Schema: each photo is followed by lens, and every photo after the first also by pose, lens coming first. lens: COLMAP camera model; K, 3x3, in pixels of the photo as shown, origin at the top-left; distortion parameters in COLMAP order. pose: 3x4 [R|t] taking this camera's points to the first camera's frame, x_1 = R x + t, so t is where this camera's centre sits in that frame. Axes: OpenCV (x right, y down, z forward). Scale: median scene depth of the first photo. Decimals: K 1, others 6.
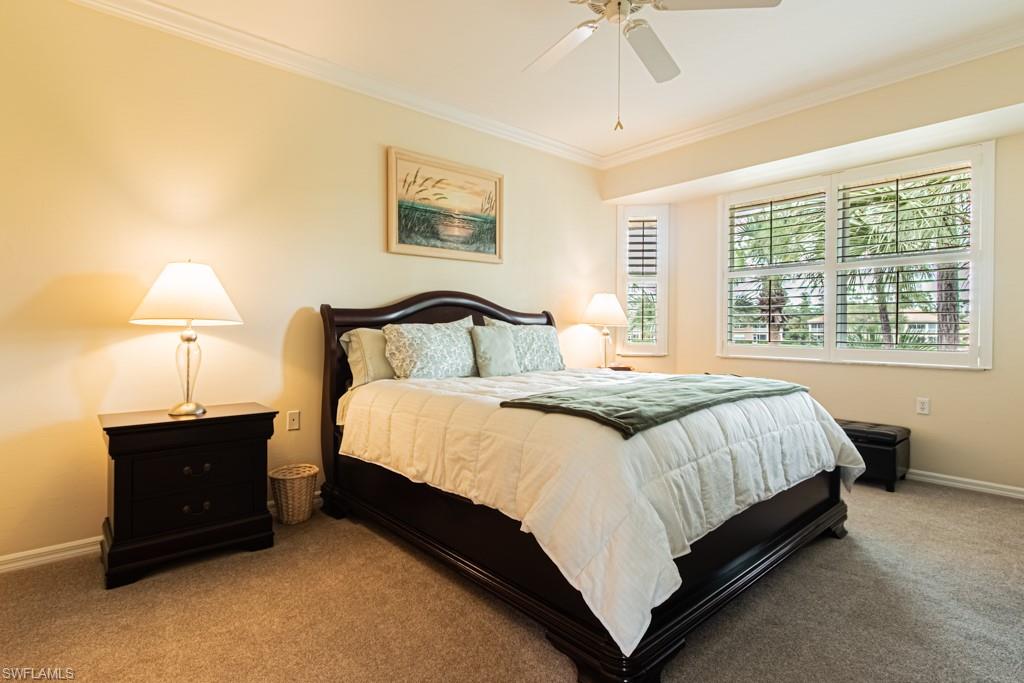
lens RADIAL K [[504.6, 0, 511.2], [0, 504.6, 328.5], [0, 0, 1]] dist [-0.017473, 0.000126]
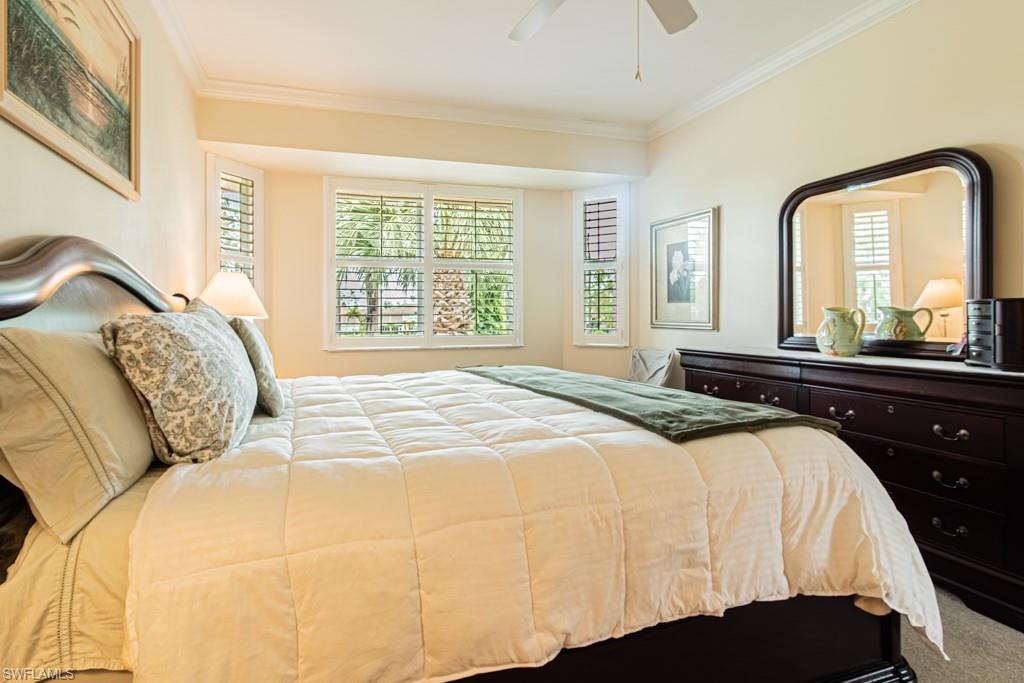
lens RADIAL K [[472.7, 0, 497.2], [0, 472.7, 324.0], [0, 0, 1]] dist [0.000631, -0.000176]
pose [[0.434942, -0.017222, 0.900294, -0.340792], [0.009322, 0.999850, 0.014623, -0.003630], [-0.900410, 0.002033, 0.435037, 0.491415]]
